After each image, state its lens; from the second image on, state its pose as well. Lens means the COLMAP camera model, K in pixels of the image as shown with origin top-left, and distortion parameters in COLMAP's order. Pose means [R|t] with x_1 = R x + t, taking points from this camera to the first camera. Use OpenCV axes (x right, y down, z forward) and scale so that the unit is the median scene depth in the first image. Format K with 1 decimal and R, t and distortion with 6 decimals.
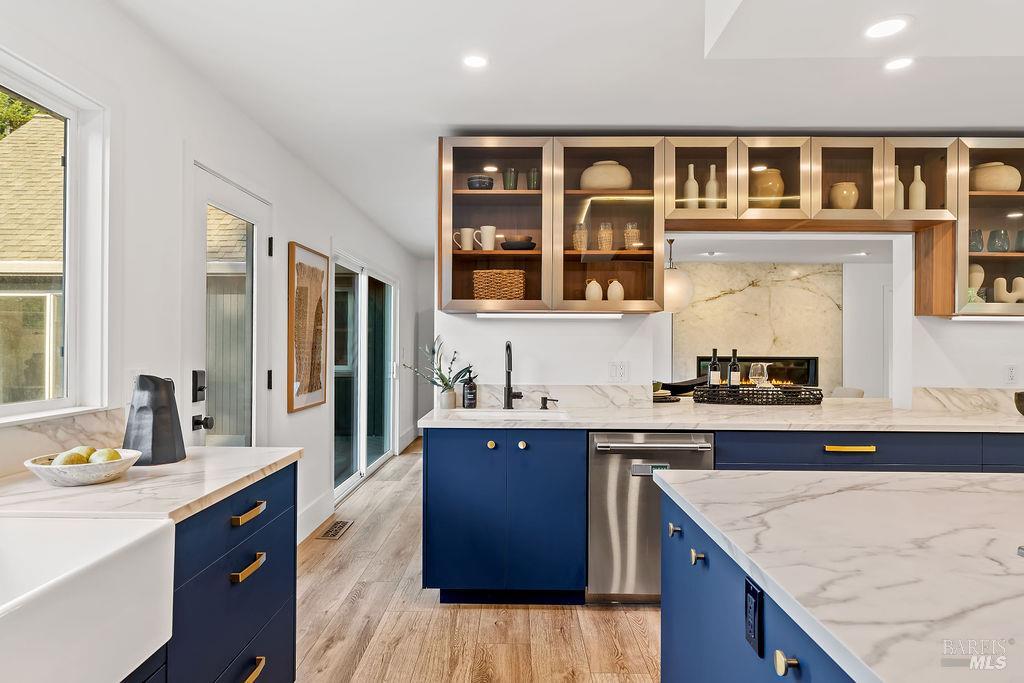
lens RADIAL K [[608.4, 0, 513.5], [0, 608.4, 362.0], [0, 0, 1]] dist [-0.000838, 0.000116]
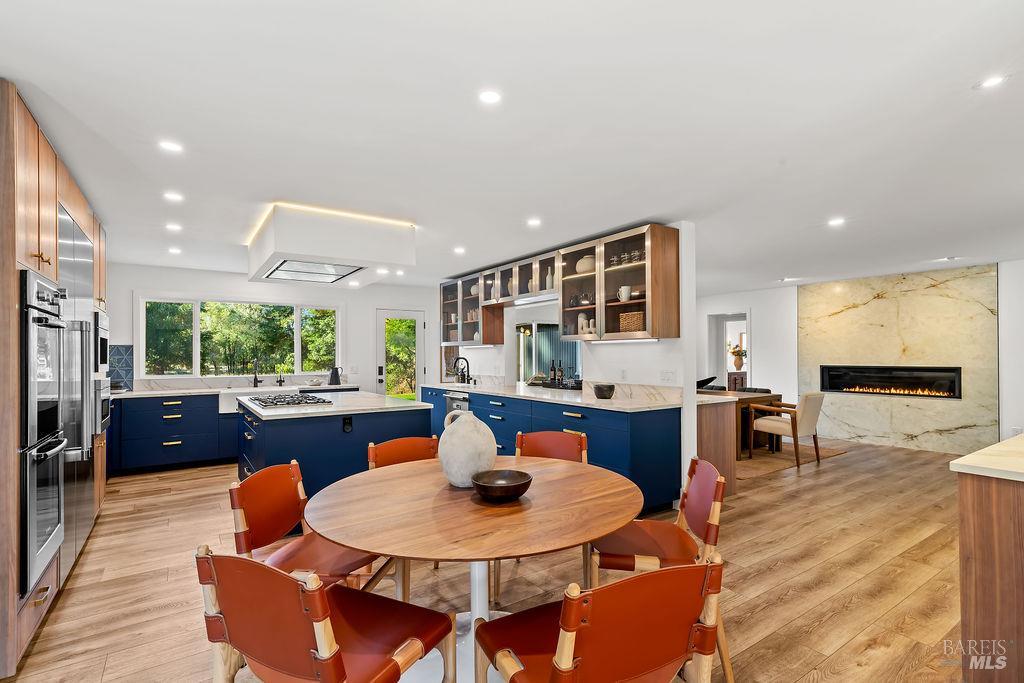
lens RADIAL K [[480.5, 0, 512.0], [0, 480.5, 341.5], [0, 0, 1]] dist [0.017401, 0.000227]
pose [[0.571318, -0.035950, -0.819941, 0.719212], [-0.013286, 0.998504, -0.053036, 0.001395], [0.820621, 0.041194, 0.569986, 0.008655]]
